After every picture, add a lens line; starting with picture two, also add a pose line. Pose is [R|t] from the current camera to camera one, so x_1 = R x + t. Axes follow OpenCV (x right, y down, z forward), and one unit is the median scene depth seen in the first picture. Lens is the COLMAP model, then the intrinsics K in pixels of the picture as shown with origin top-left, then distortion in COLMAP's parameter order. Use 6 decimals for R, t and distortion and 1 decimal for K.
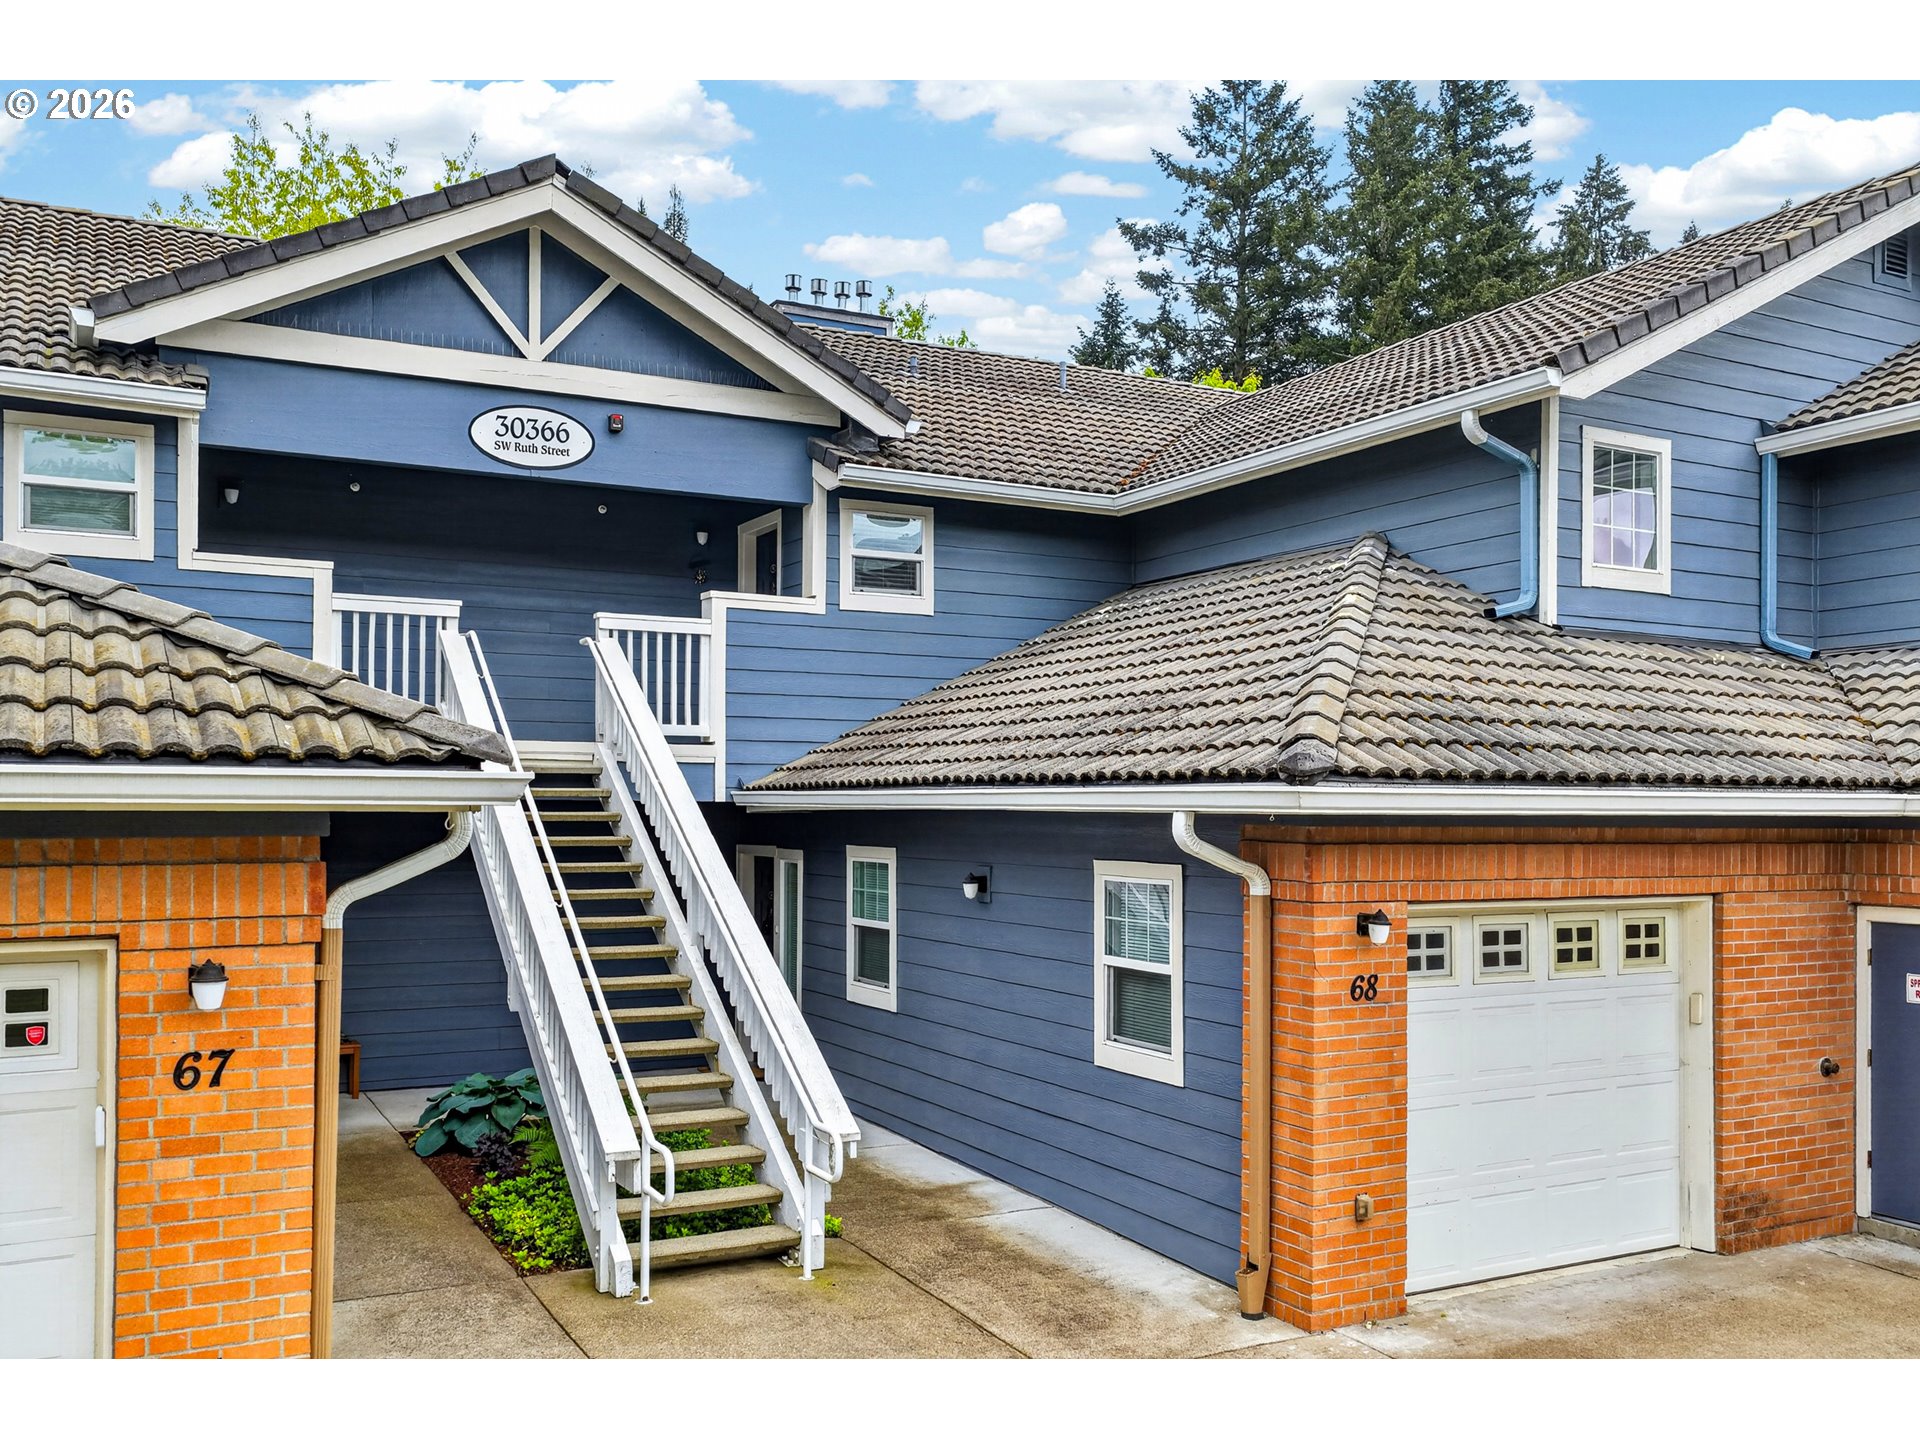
lens RADIAL K [[1608.9, 0, 960.3], [0, 1608.9, 797.5], [0, 0, 1]] dist [-0.000675, 0.009878]
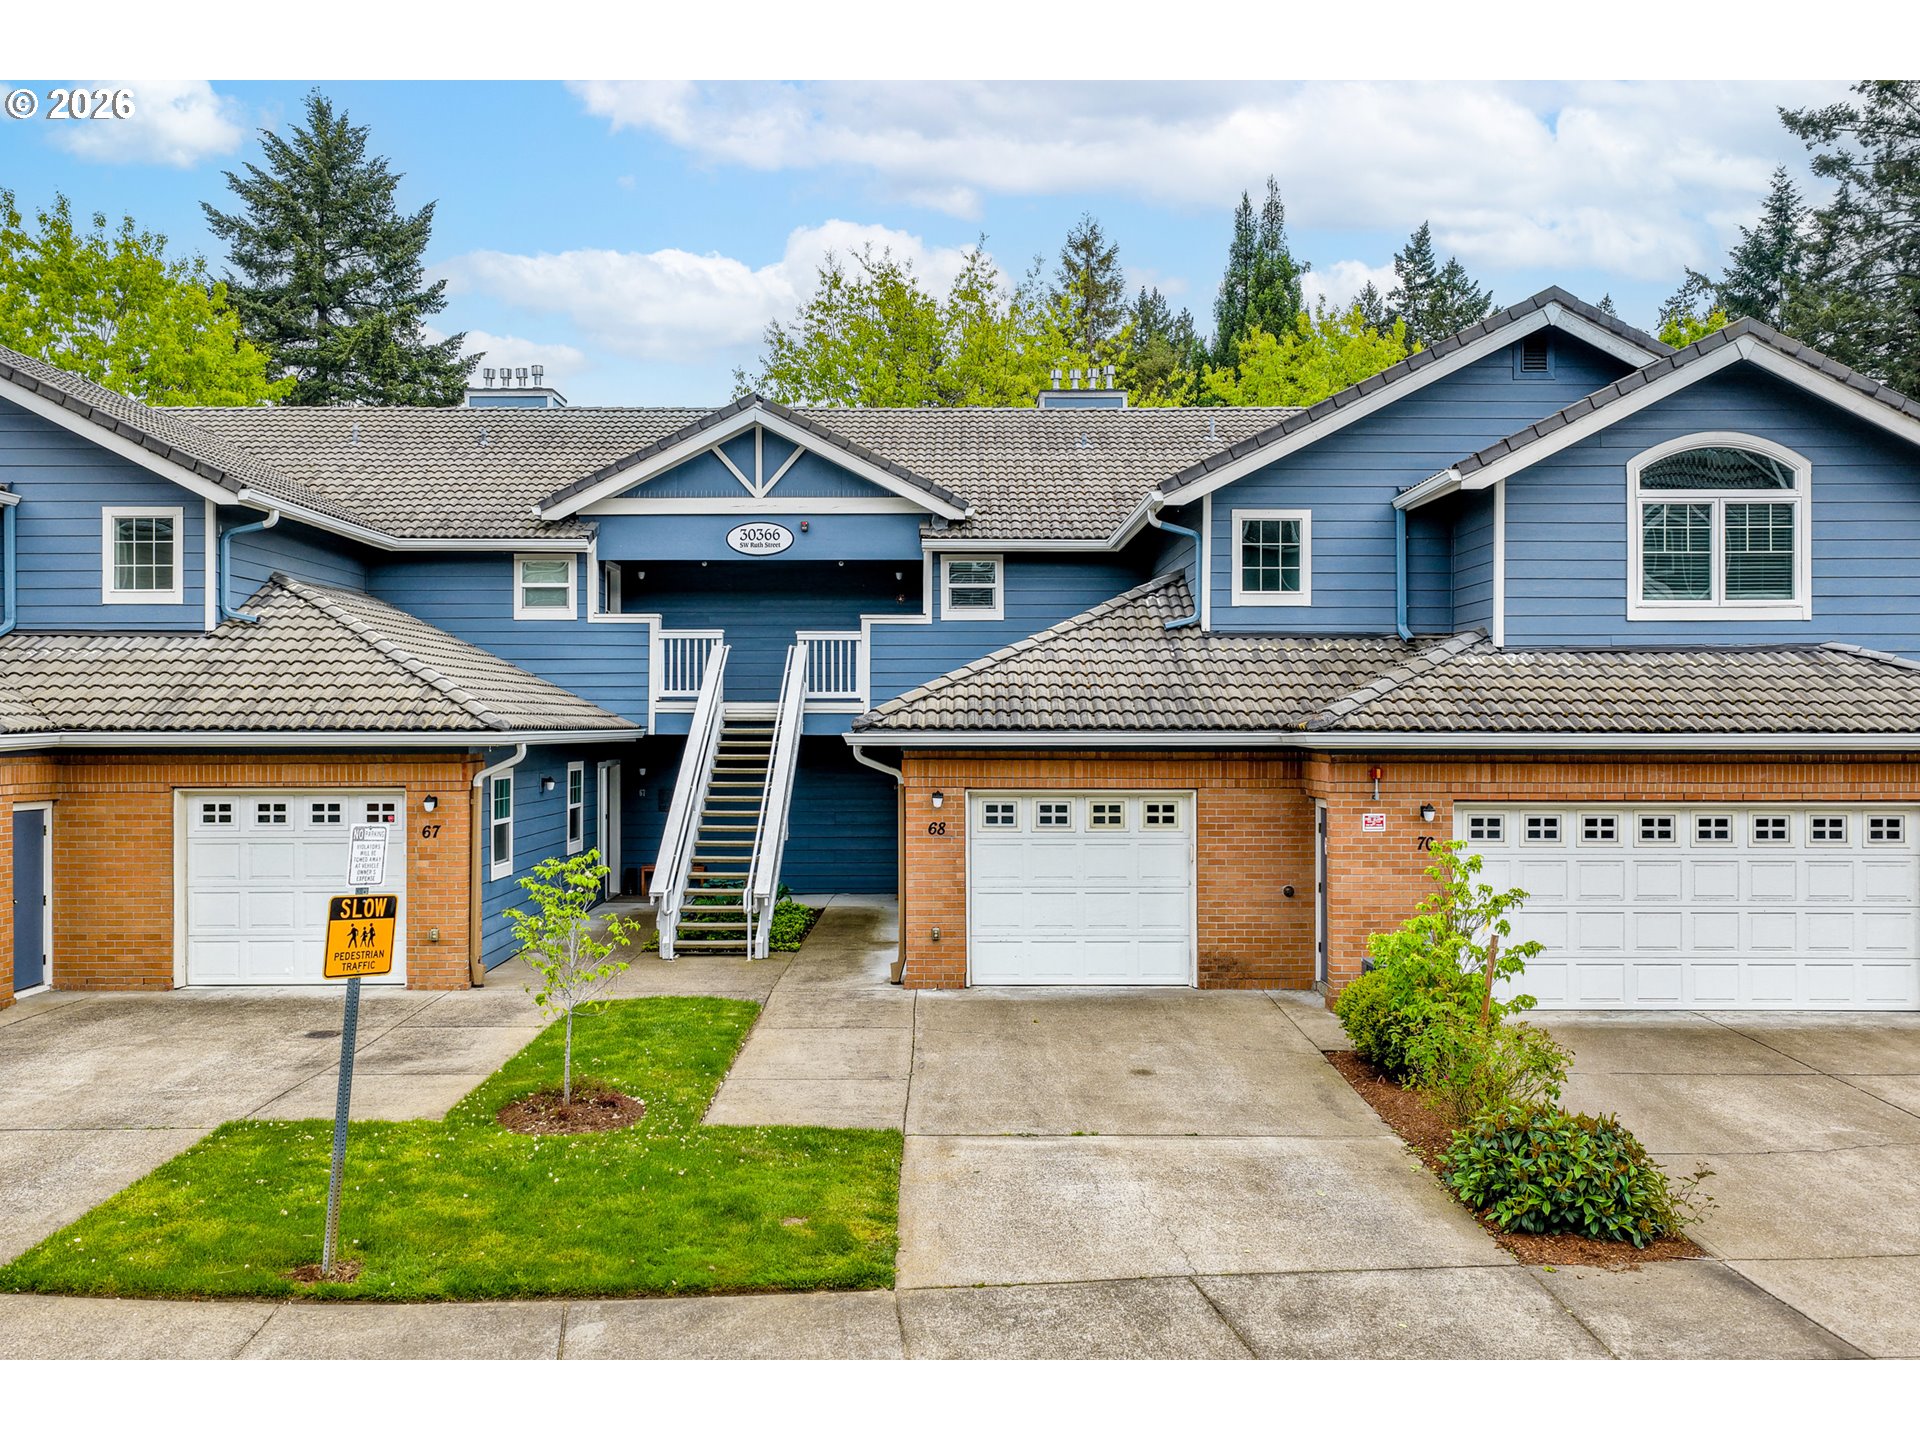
lens RADIAL K [[1608.9, 0, 960.2], [0, 1608.9, 721.8], [0, 0, 1]] dist [-0.000675, 0.009878]
pose [[0.883760, -0.005993, -0.467901, 0.884000], [0.007907, 0.999966, 0.002126, -0.016977], [0.467873, -0.005579, 0.883778, -0.582759]]
